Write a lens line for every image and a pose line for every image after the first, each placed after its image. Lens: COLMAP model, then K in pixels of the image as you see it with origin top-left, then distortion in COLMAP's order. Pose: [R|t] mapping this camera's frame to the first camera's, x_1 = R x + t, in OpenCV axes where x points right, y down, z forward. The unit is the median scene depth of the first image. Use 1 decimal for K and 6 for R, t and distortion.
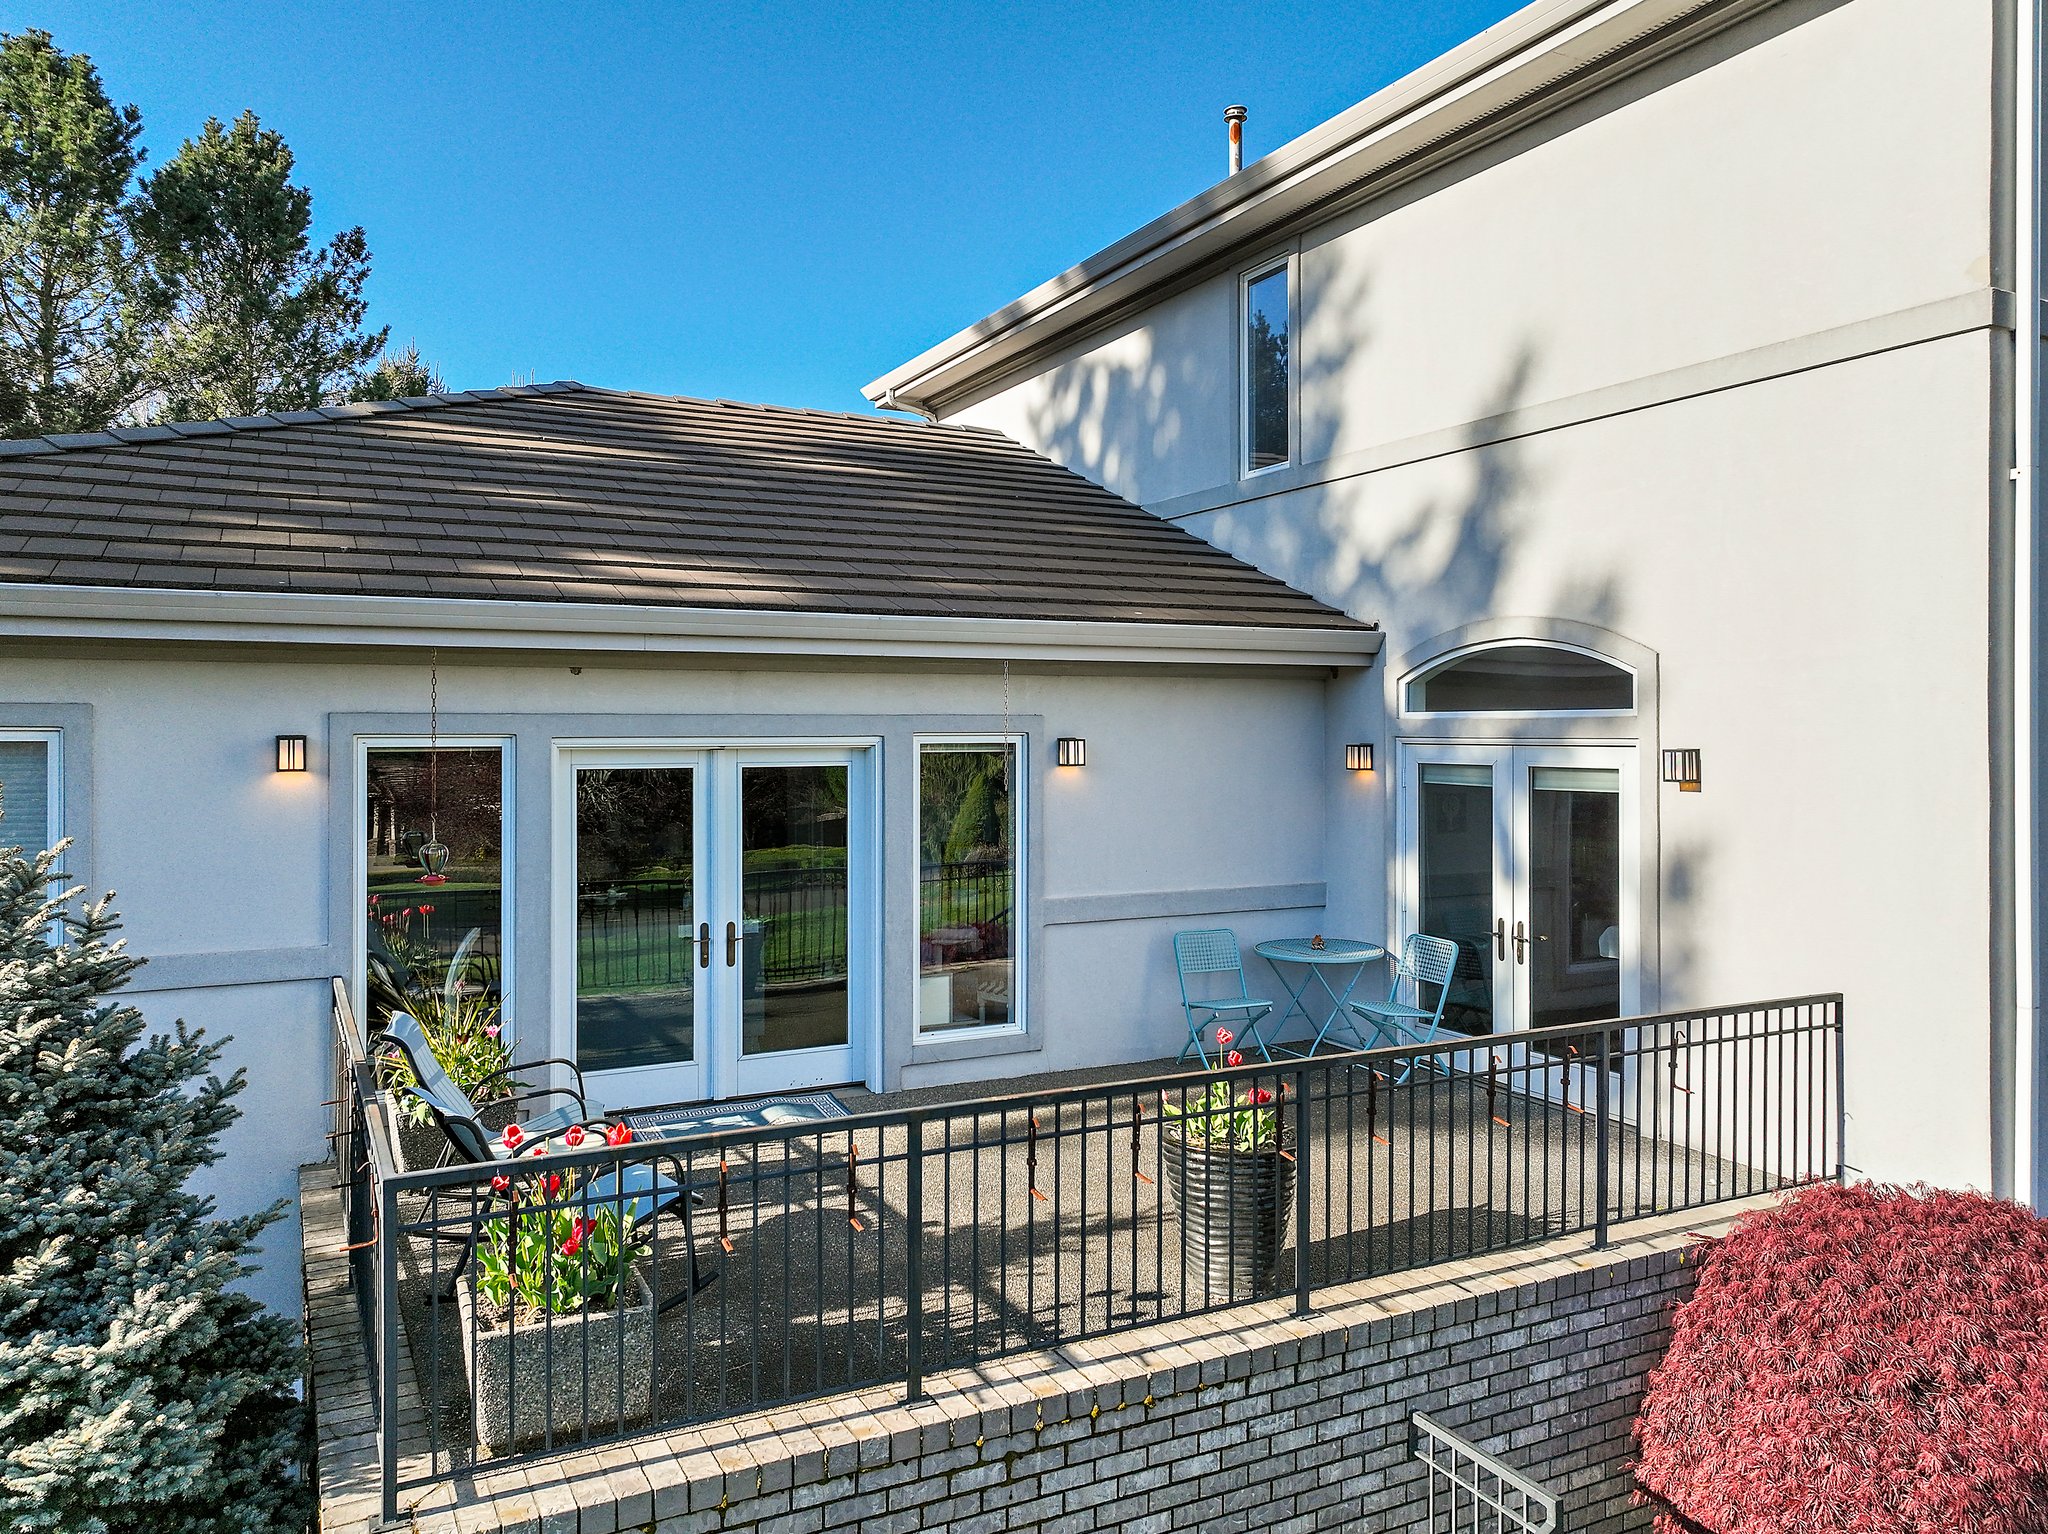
lens RADIAL K [[1446.5, 0, 1021.1], [0, 1446.5, 734.8], [0, 0, 1]] dist [0.000693, 0.011602]
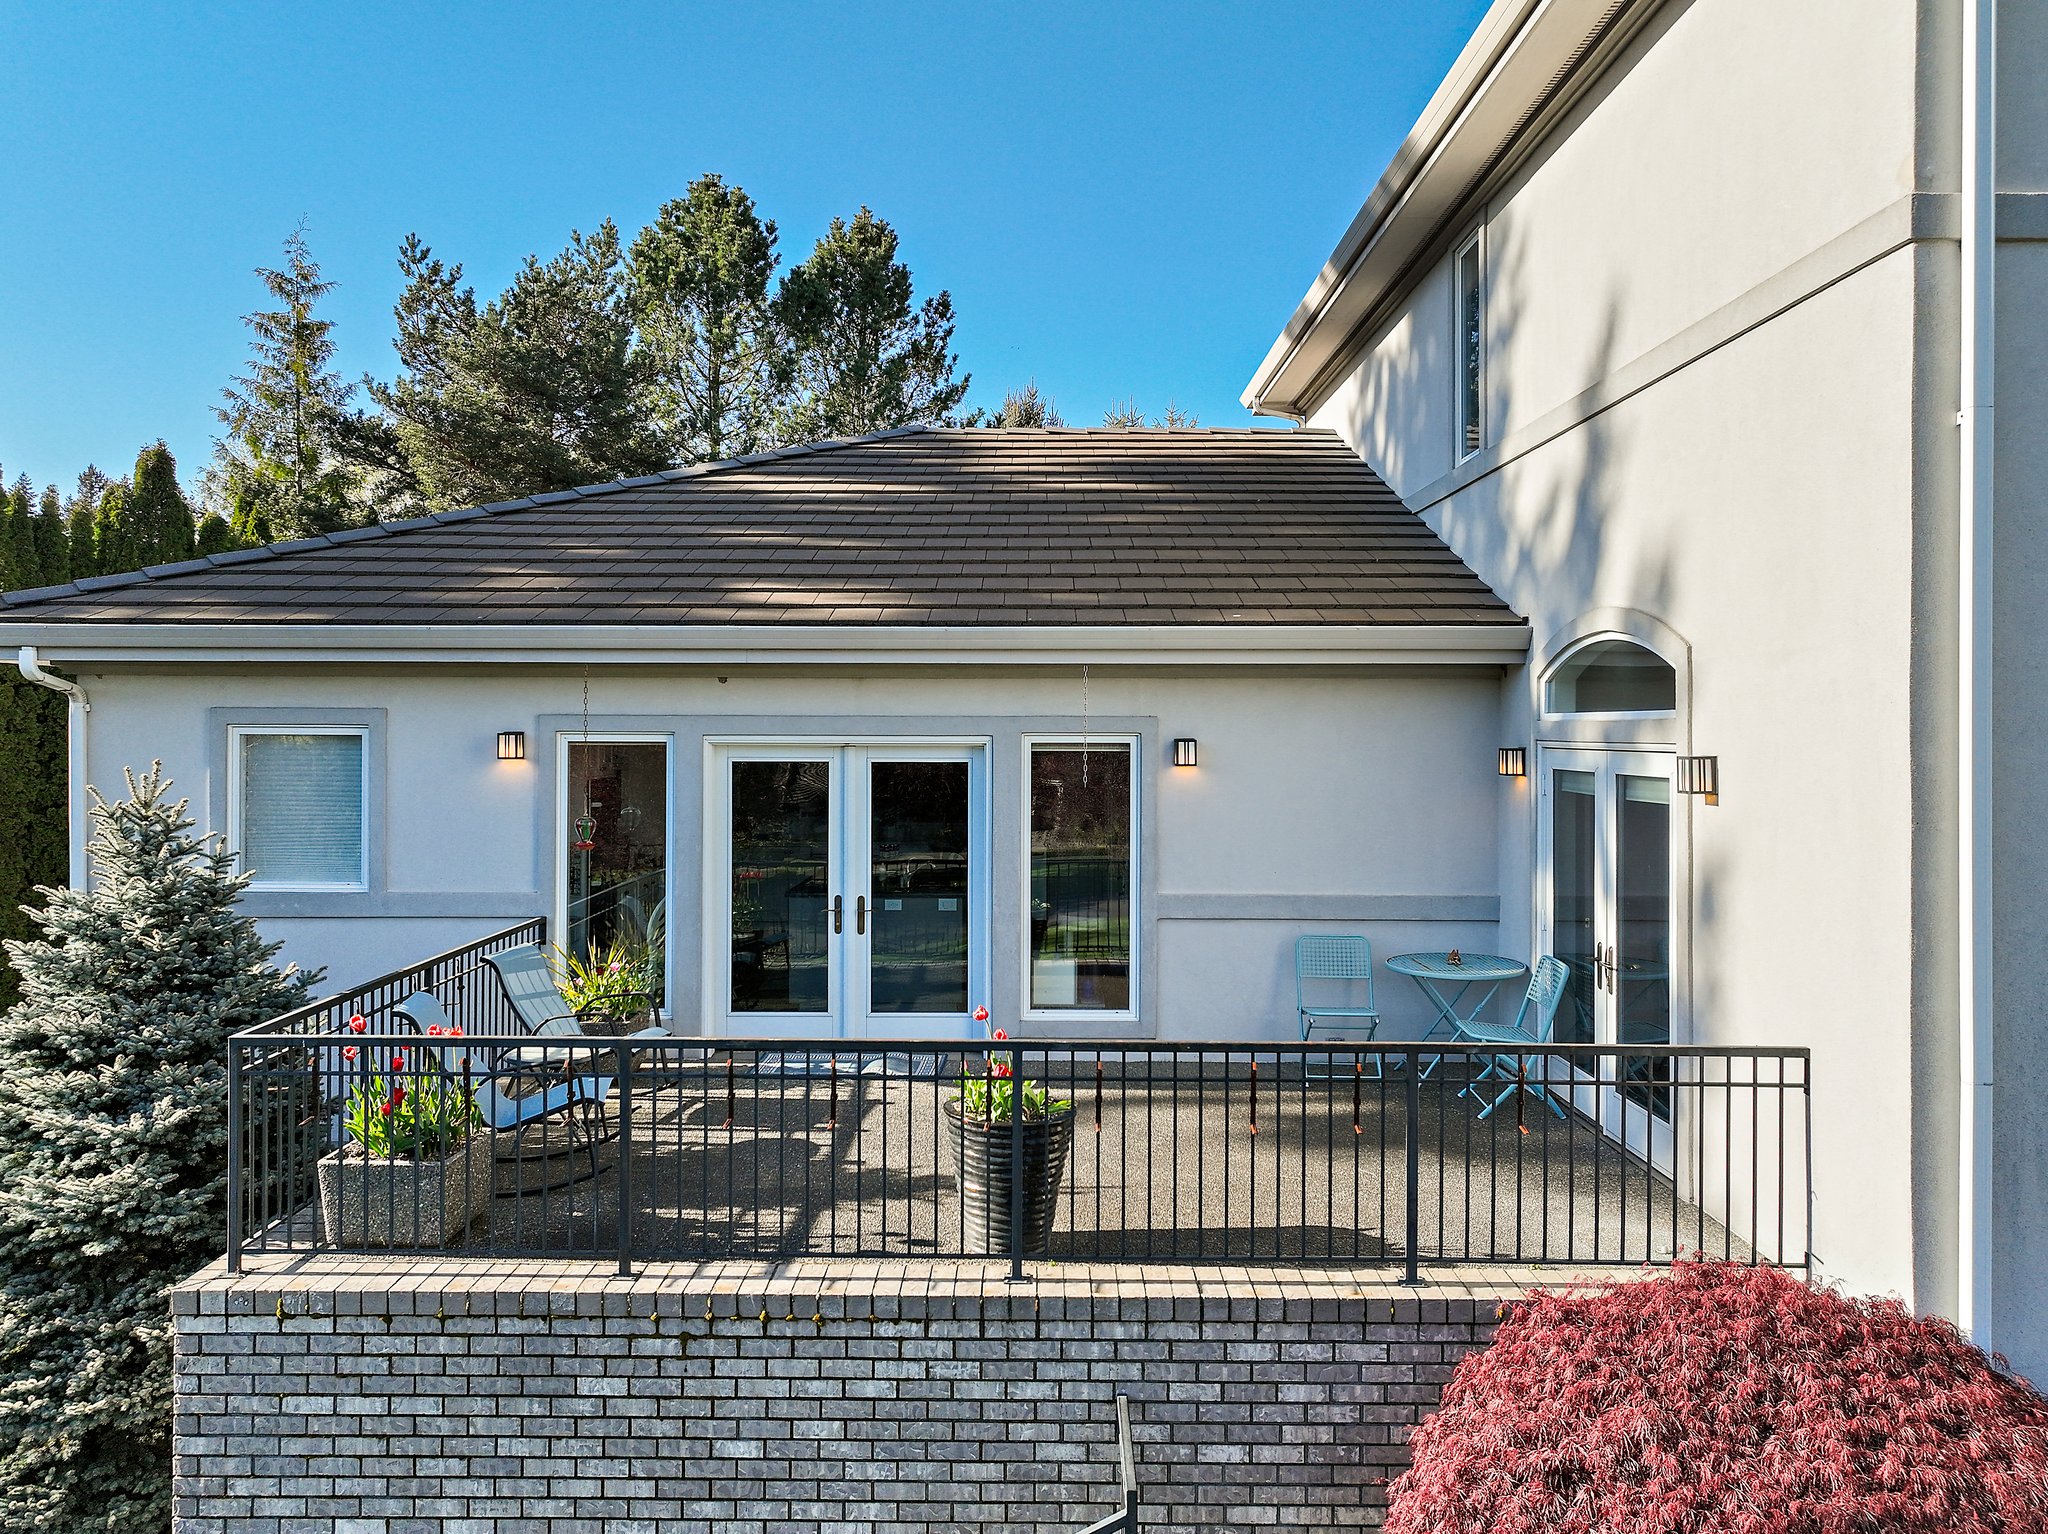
lens RADIAL K [[1446.5, 0, 1026.4], [0, 1446.5, 731.4], [0, 0, 1]] dist [0.000693, 0.011602]
pose [[0.887541, 0.005200, -0.460699, 0.442523], [-0.006167, 0.999981, -0.000594, -0.001633], [0.460687, 0.003368, 0.887556, 0.036432]]
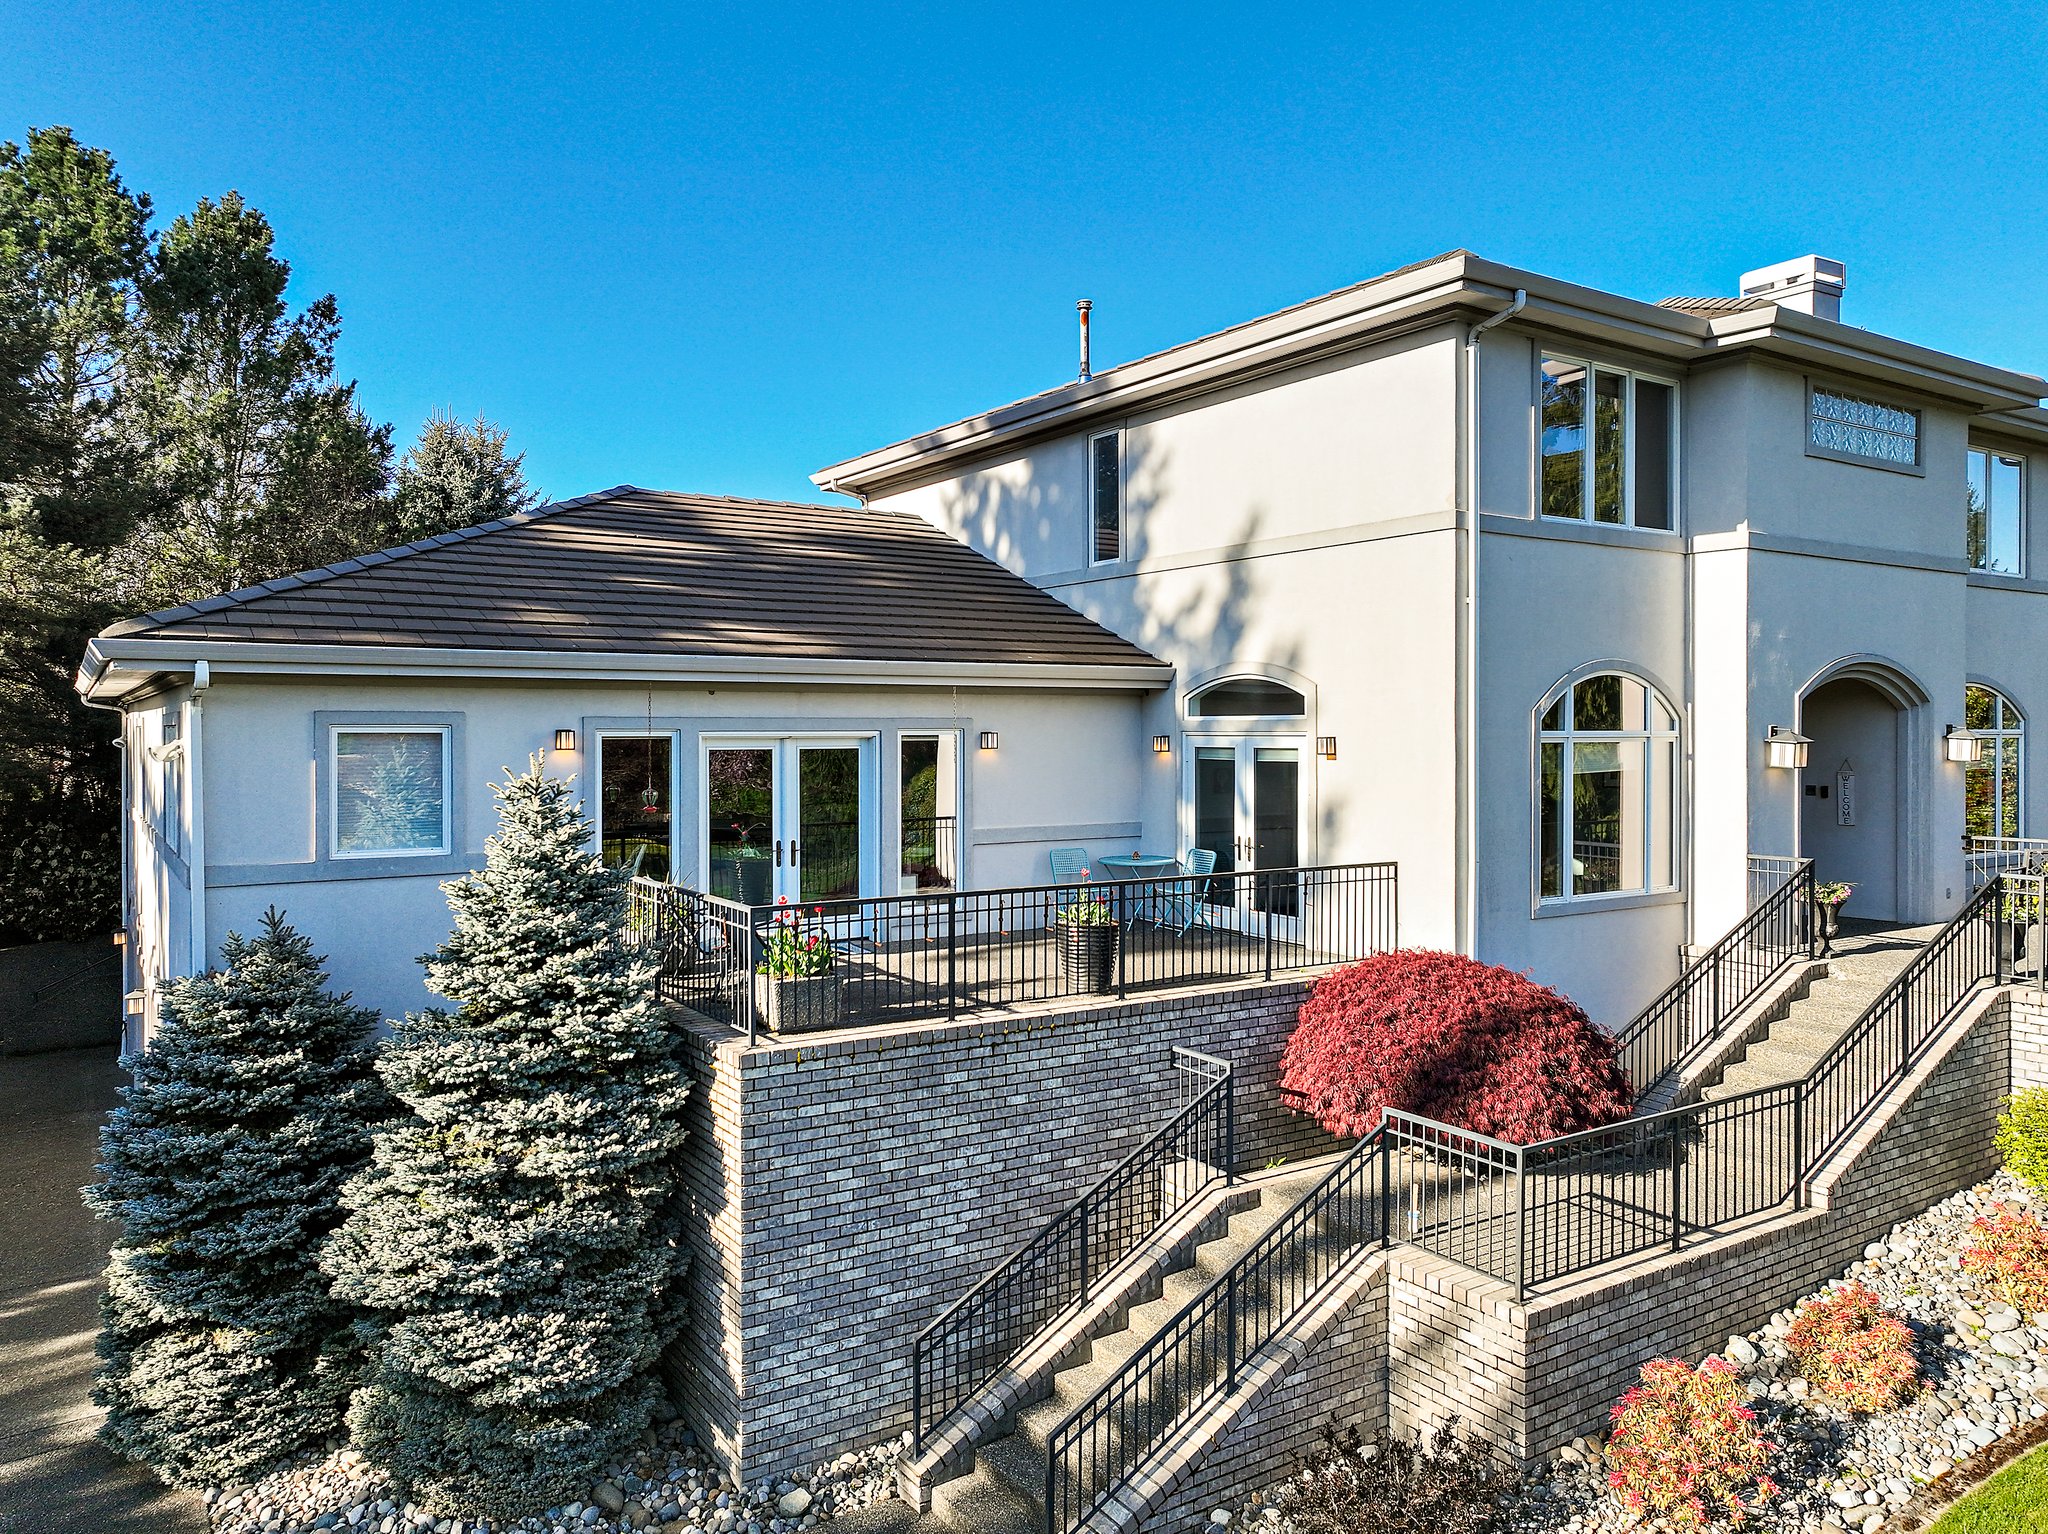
lens RADIAL K [[1446.5, 0, 1017.8], [0, 1446.5, 742.2], [0, 0, 1]] dist [0.000693, 0.011602]
pose [[0.994392, -0.001444, 0.105747, -0.117280], [0.000920, 0.999987, 0.005009, 0.006217], [-0.105753, -0.004884, 0.994380, -0.706786]]
